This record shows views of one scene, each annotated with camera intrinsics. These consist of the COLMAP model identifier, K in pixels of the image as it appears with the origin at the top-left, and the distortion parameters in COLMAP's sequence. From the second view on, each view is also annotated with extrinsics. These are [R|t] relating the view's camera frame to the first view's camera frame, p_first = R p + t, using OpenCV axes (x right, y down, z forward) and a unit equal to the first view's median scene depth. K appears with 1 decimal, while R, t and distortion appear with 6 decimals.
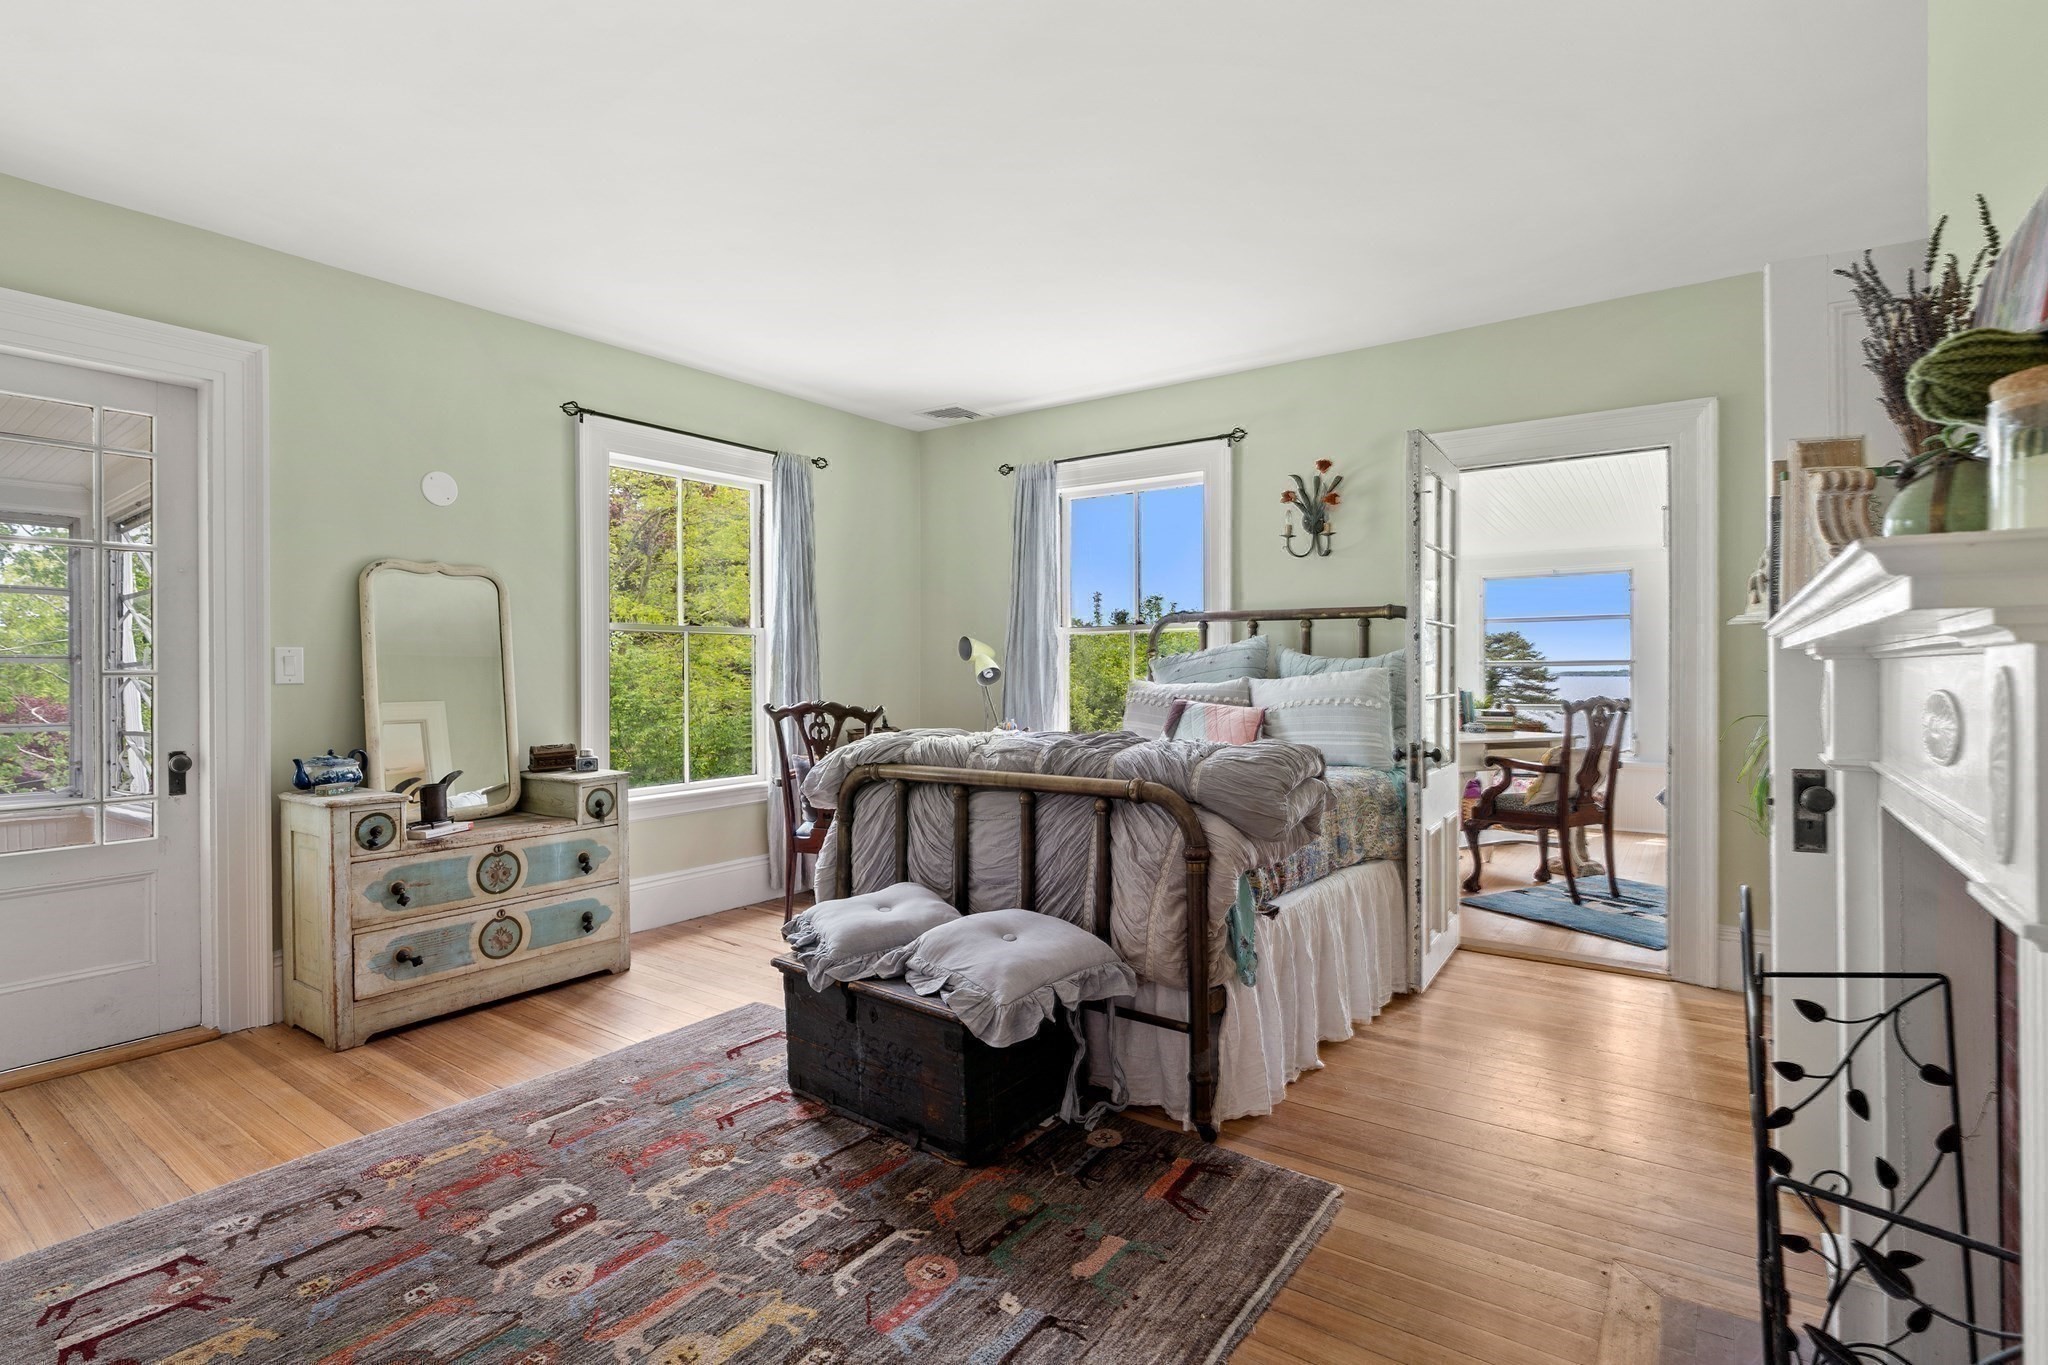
lens RADIAL K [[975.0, 0, 1027.8], [0, 975.0, 676.1], [0, 0, 1]] dist [-0.001804, -0.000100]
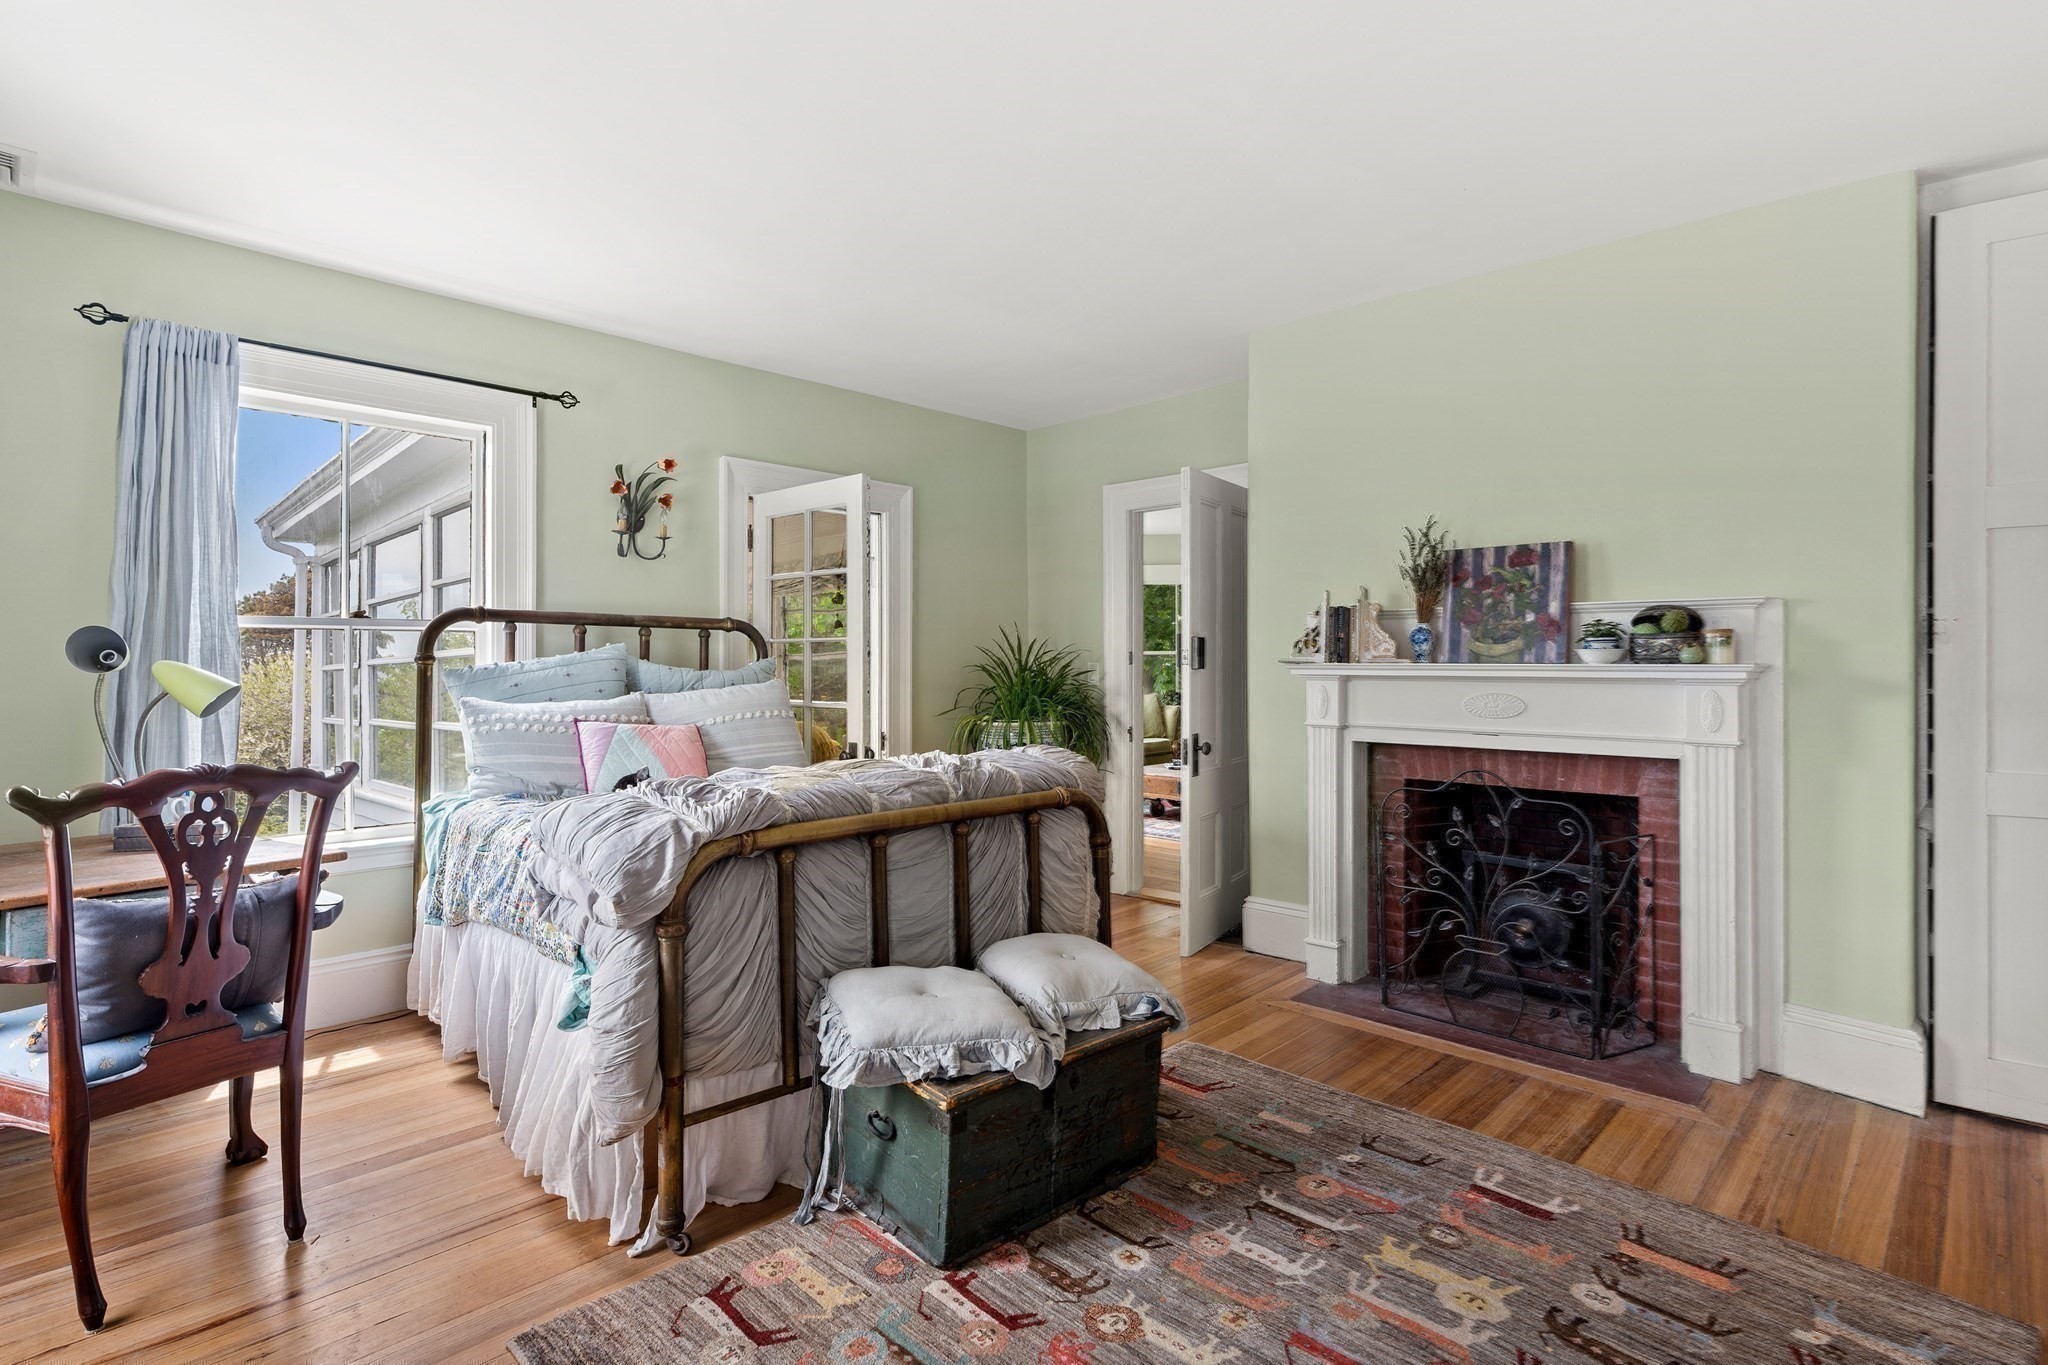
lens RADIAL K [[975.0, 0, 1084.7], [0, 975.0, 657.3], [0, 0, 1]] dist [-0.001804, -0.000100]
pose [[0.136143, 0.011105, 0.990627, -0.869955], [0.005456, 0.999914, -0.011959, -0.025395], [-0.990674, 0.007034, 0.136071, 0.717745]]
